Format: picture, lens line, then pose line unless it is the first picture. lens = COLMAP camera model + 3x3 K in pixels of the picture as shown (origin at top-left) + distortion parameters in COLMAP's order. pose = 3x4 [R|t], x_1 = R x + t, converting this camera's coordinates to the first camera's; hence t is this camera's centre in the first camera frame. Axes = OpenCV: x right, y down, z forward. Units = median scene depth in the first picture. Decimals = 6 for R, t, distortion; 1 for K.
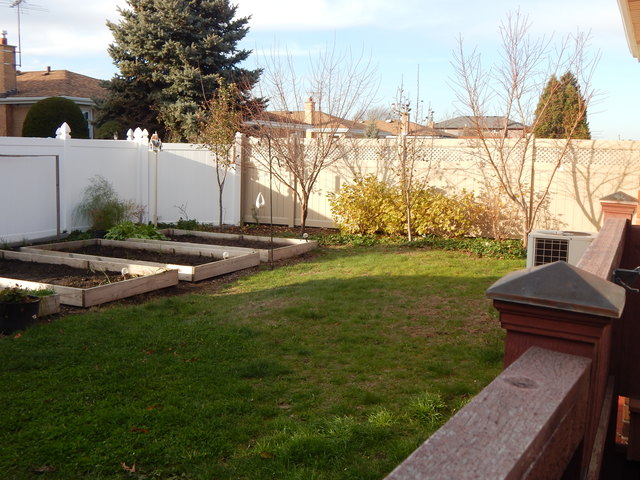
lens RADIAL K [[712.9, 0, 318.5], [0, 712.9, 242.0], [0, 0, 1]] dist [0.008757, 0.000000]
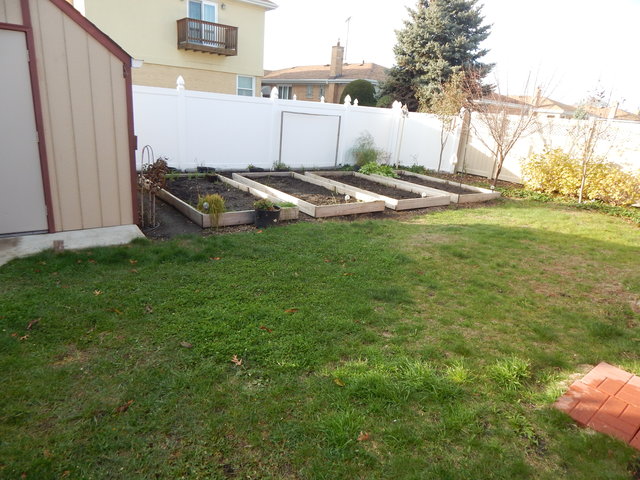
lens RADIAL K [[420.4, 0, 322.1], [0, 420.4, 238.4], [0, 0, 1]] dist [0.017114, -0.016225]
pose [[0.889790, 0.188887, -0.415445, 0.048966], [-0.123369, 0.975989, 0.179516, -0.020174], [0.439378, -0.108479, 0.891728, 0.123332]]
